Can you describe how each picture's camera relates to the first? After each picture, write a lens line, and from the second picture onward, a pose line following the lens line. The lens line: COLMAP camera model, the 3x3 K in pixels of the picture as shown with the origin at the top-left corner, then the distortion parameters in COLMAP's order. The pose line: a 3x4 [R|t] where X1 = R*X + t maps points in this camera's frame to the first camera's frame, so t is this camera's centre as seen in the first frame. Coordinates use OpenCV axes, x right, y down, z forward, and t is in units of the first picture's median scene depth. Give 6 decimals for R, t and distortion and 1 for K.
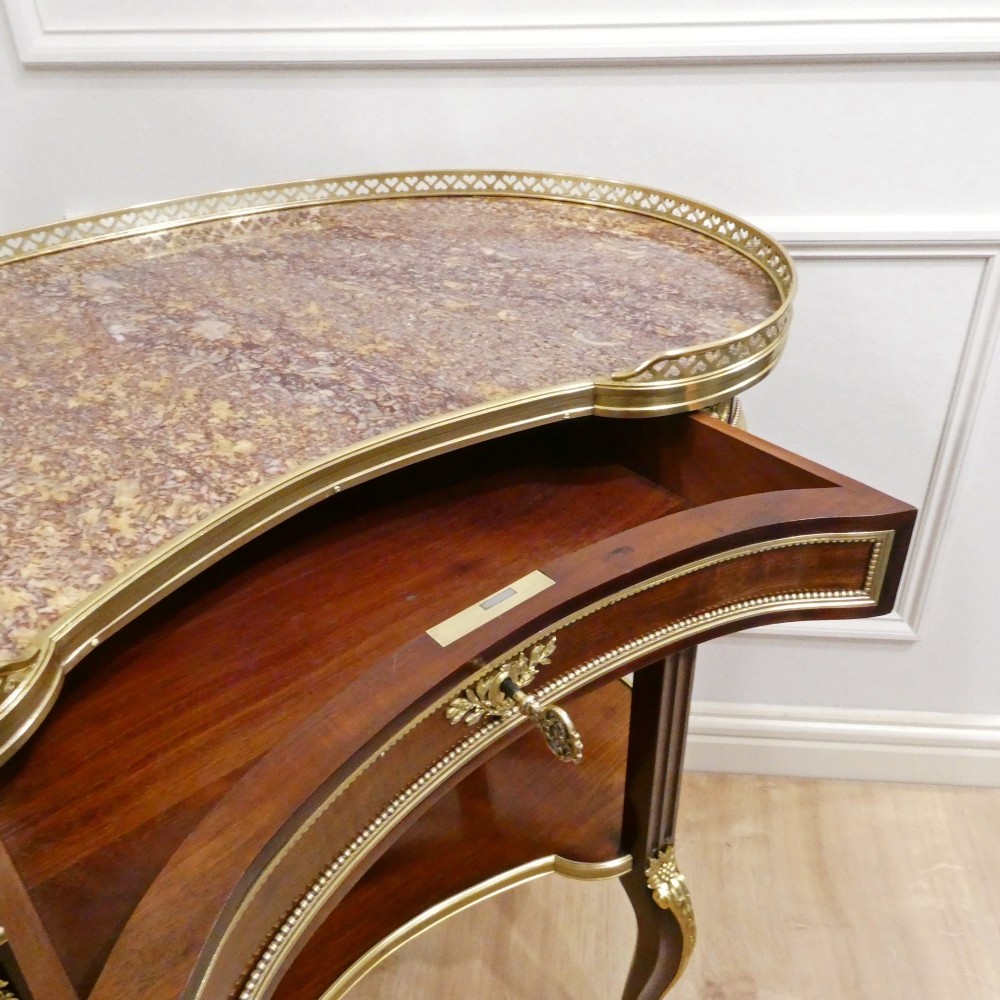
lens RADIAL K [[960.7, 0, 514.1], [0, 960.7, 497.4], [0, 0, 1]] dist [-0.005565, -0.008241]
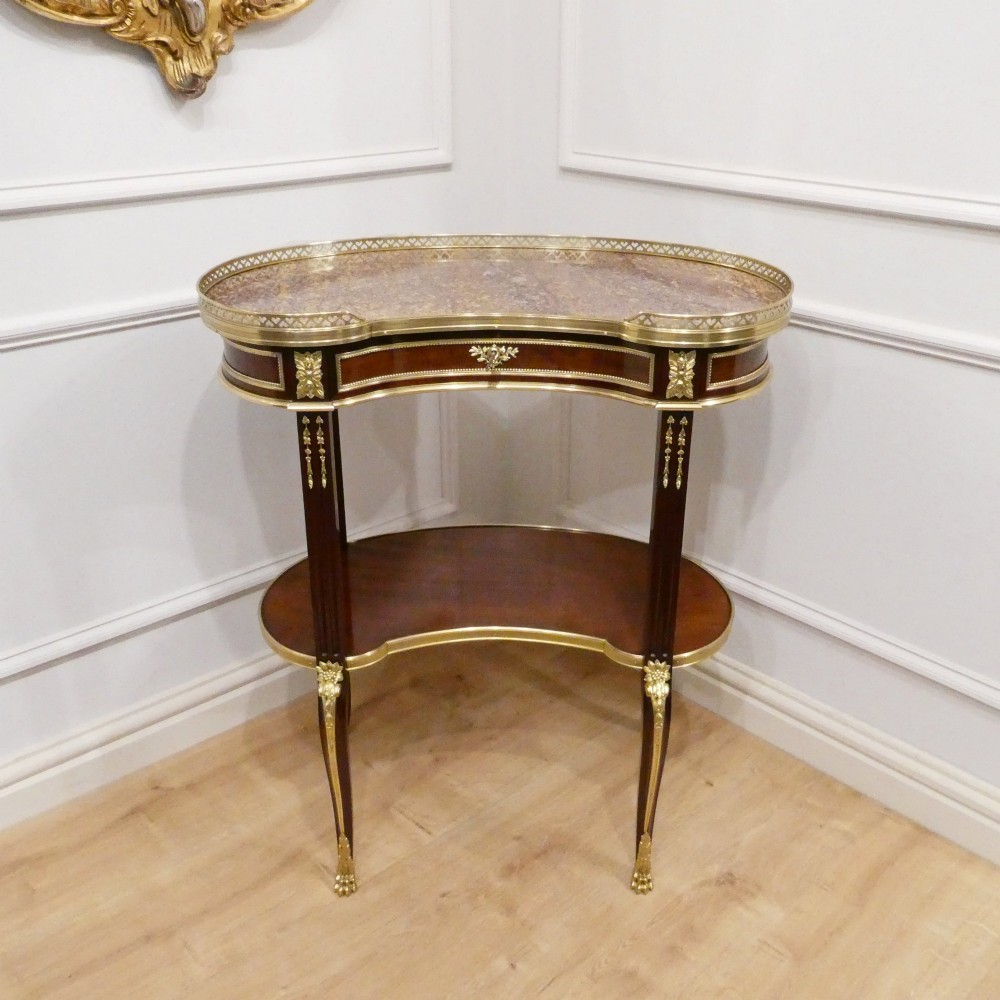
lens RADIAL K [[1051.8, 0, 497.0], [0, 1051.8, 512.8], [0, 0, 1]] dist [-0.019396, -0.006610]
pose [[0.744834, 0.308628, -0.591584, 1.281962], [-0.391088, 0.920271, -0.012296, 0.378965], [0.540623, 0.240520, 0.806149, -0.872660]]
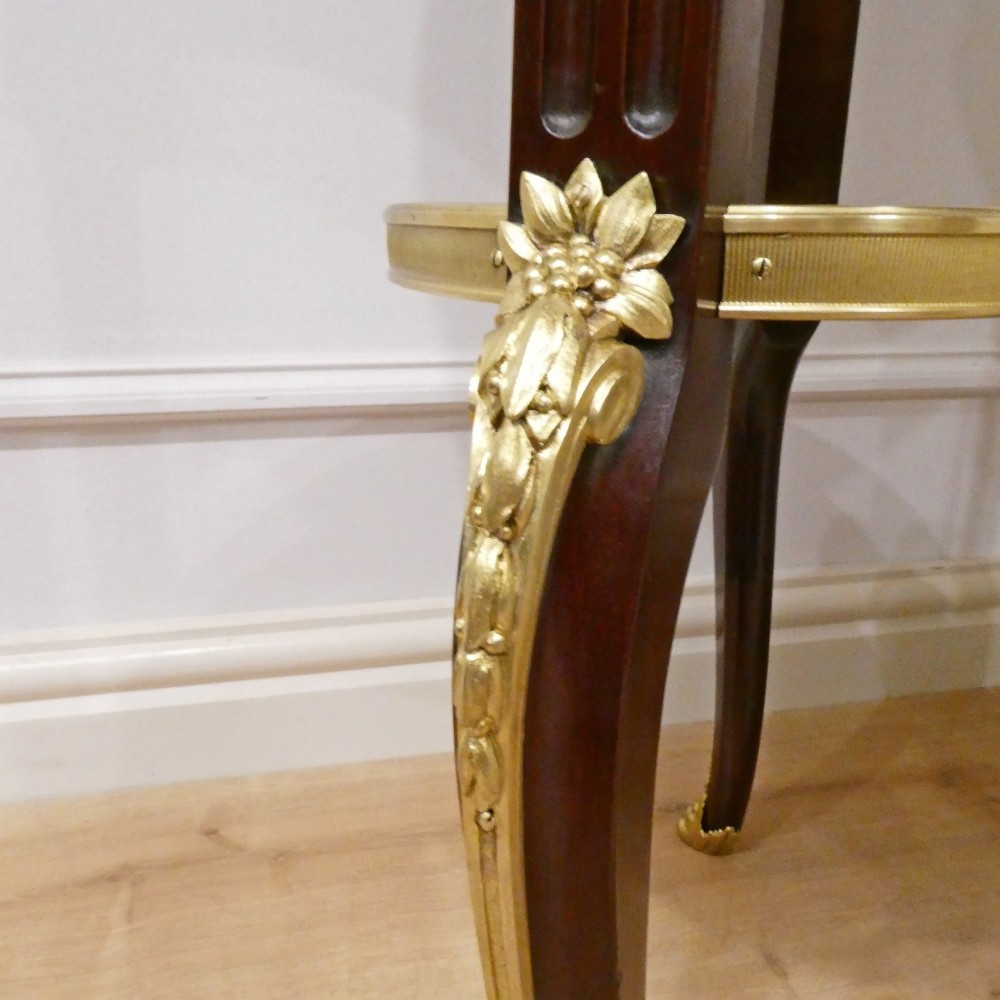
lens RADIAL K [[945.8, 0, 500.0], [0, 945.8, 500.0], [0, 0, 1]] dist [-0.006906, -0.000606]
pose [[0.328483, 0.284969, -0.900495, -0.068226], [-0.541615, 0.837905, 0.067591, 0.906683], [0.773791, 0.465519, 0.429581, 0.882116]]
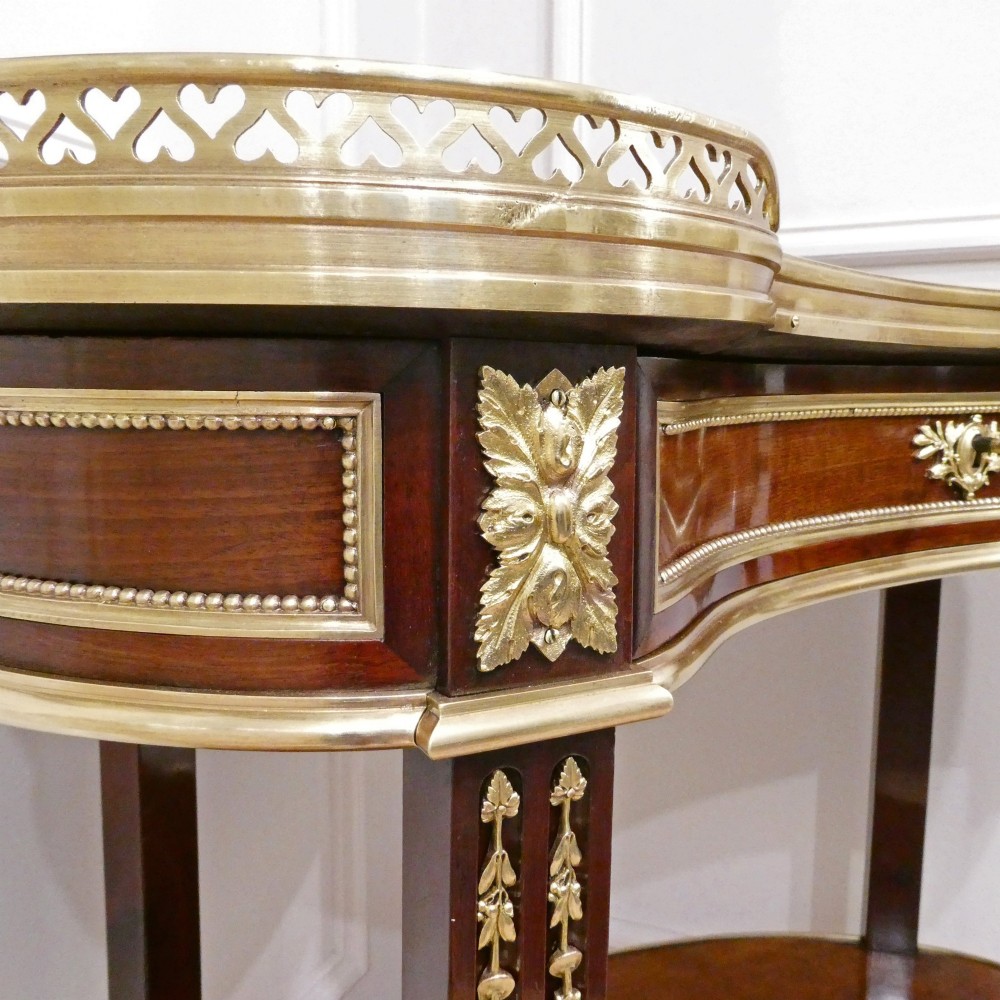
lens RADIAL K [[945.8, 0, 500.0], [0, 945.8, 500.0], [0, 0, 1]] dist [-0.006906, -0.000606]
pose [[0.962110, 0.062644, -0.265369, -0.301506], [-0.177595, 0.882466, -0.435561, 0.382421], [0.206894, 0.466186, 0.860154, 0.306942]]
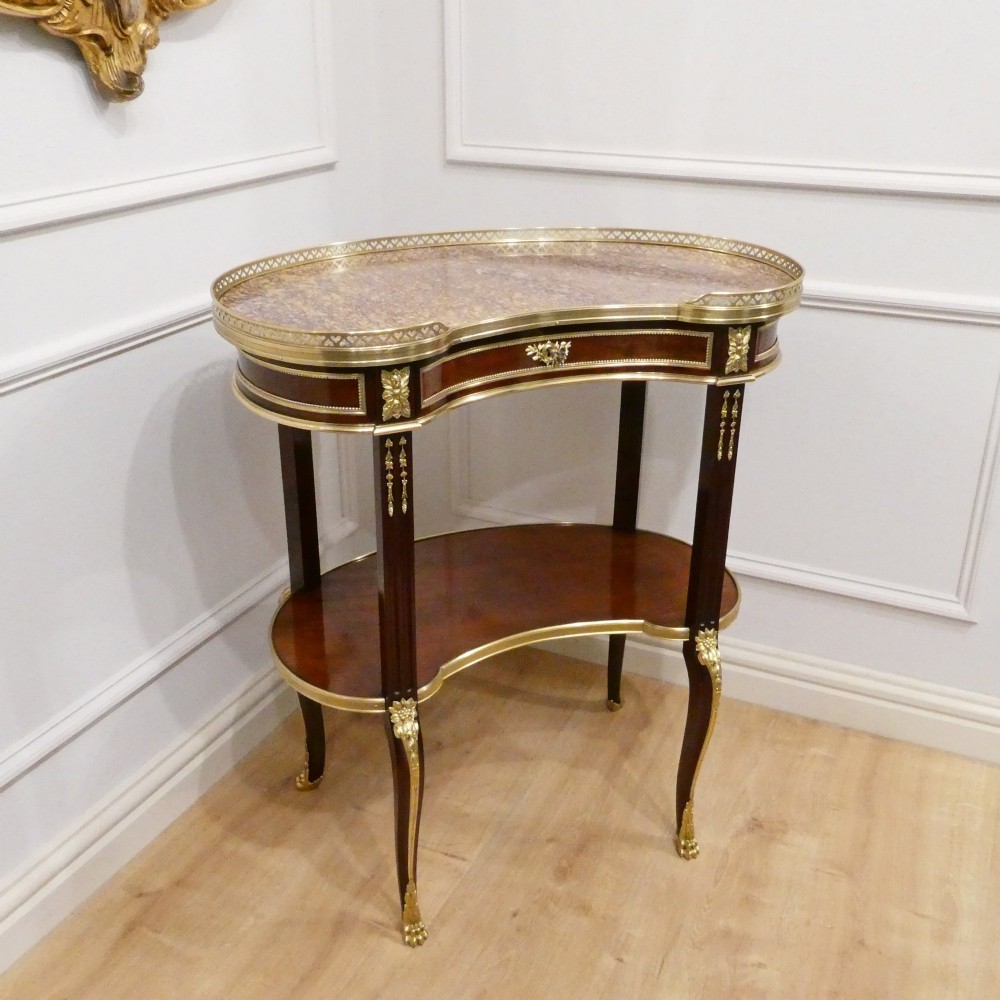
lens RADIAL K [[1084.9, 0, 487.2], [0, 1084.9, 515.8], [0, 0, 1]] dist [-0.012941, -0.001208]
pose [[0.939433, 0.169253, -0.298025, 0.449506], [-0.211723, 0.970386, -0.116295, 0.672273], [0.269516, 0.172350, 0.947447, -1.280919]]
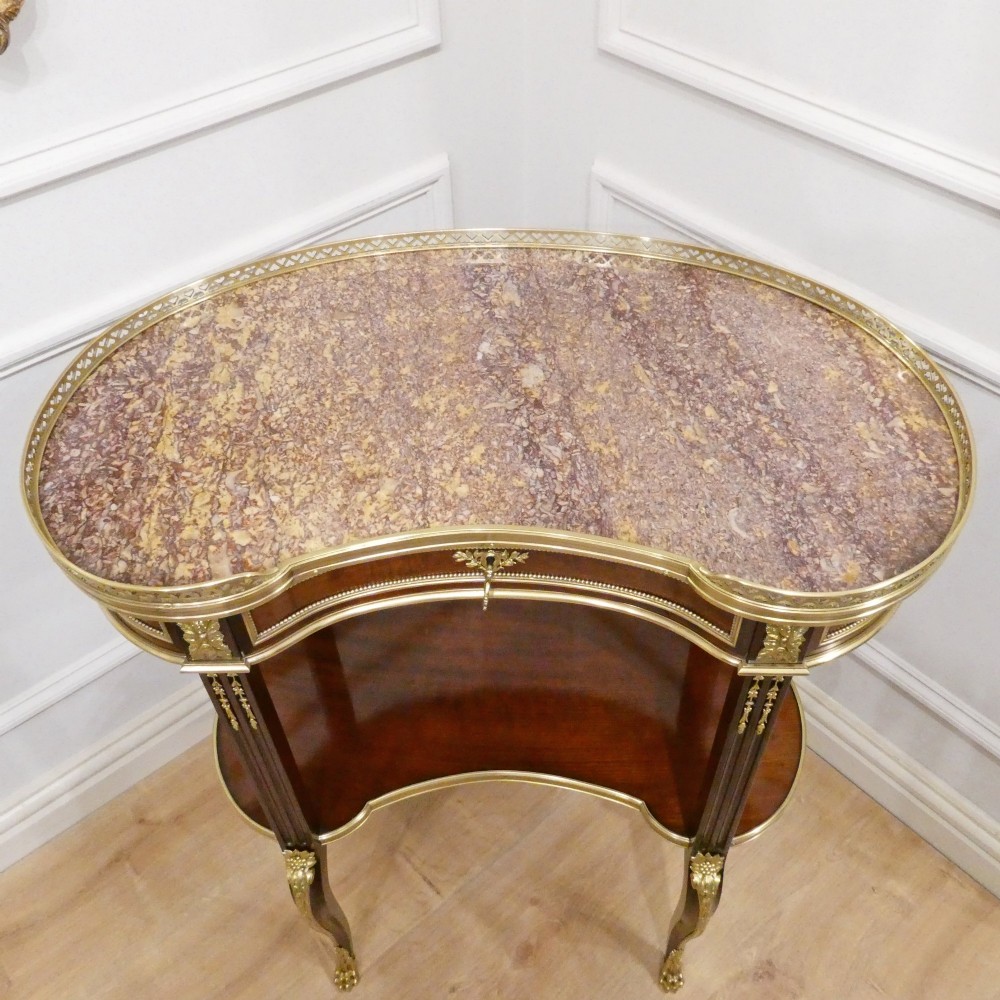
lens RADIAL K [[939.8, 0, 500.0], [0, 939.8, 500.0], [0, 0, 1]] dist [-0.009087, -0.002314]
pose [[0.732028, 0.499079, -0.463740, 0.407448], [-0.377296, 0.863762, 0.334010, -0.481259], [0.567259, -0.069538, 0.820599, -0.198861]]
